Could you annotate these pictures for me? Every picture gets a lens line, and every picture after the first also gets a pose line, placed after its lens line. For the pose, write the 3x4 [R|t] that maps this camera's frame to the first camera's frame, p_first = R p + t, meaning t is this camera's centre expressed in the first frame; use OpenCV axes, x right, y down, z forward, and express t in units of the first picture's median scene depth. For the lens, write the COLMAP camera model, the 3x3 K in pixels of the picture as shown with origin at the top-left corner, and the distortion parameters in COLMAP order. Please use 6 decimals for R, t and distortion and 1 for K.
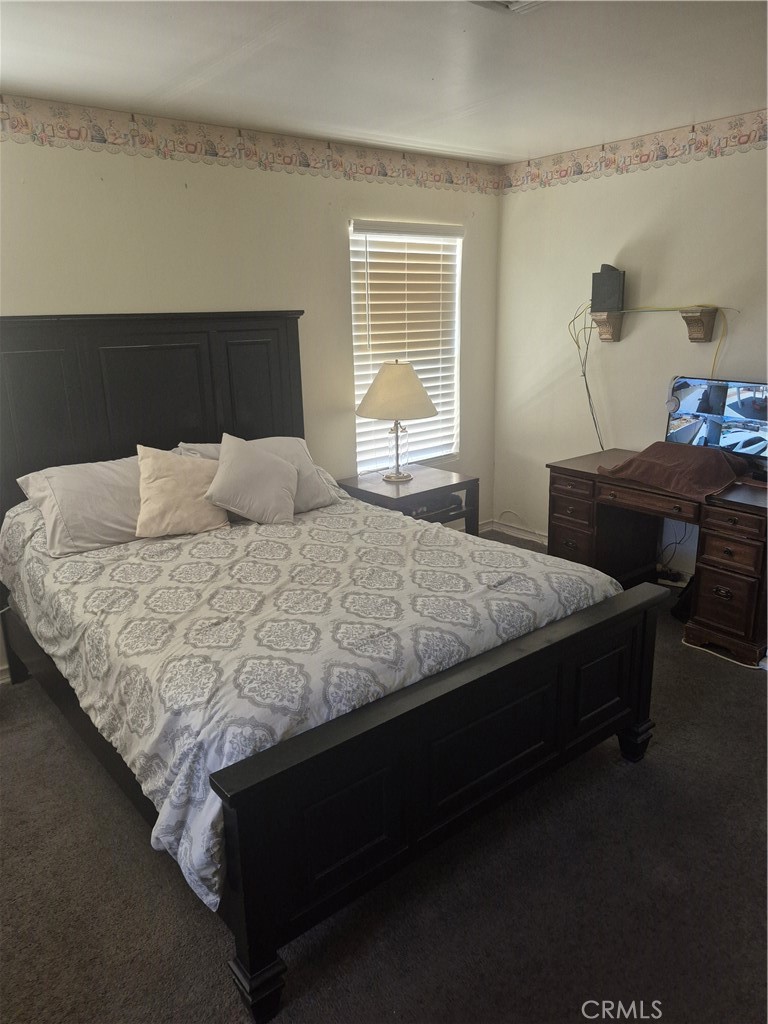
lens RADIAL K [[720.5, 0, 382.8], [0, 720.5, 503.1], [0, 0, 1]] dist [0.084275, -0.087415]
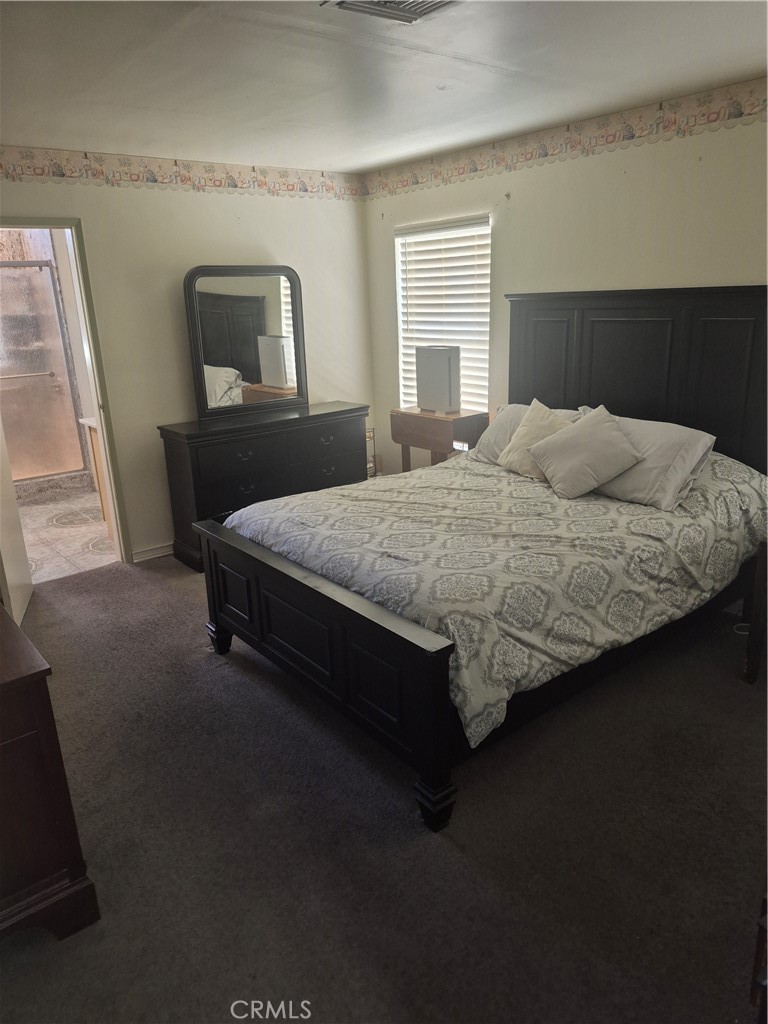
lens RADIAL K [[720.5, 0, 387.3], [0, 720.5, 515.0], [0, 0, 1]] dist [0.084275, -0.087415]
pose [[-0.017878, 0.311168, -0.950187, 1.194714], [-0.233288, 0.922810, 0.306592, -0.282097], [0.972243, 0.227148, 0.056094, 0.931367]]
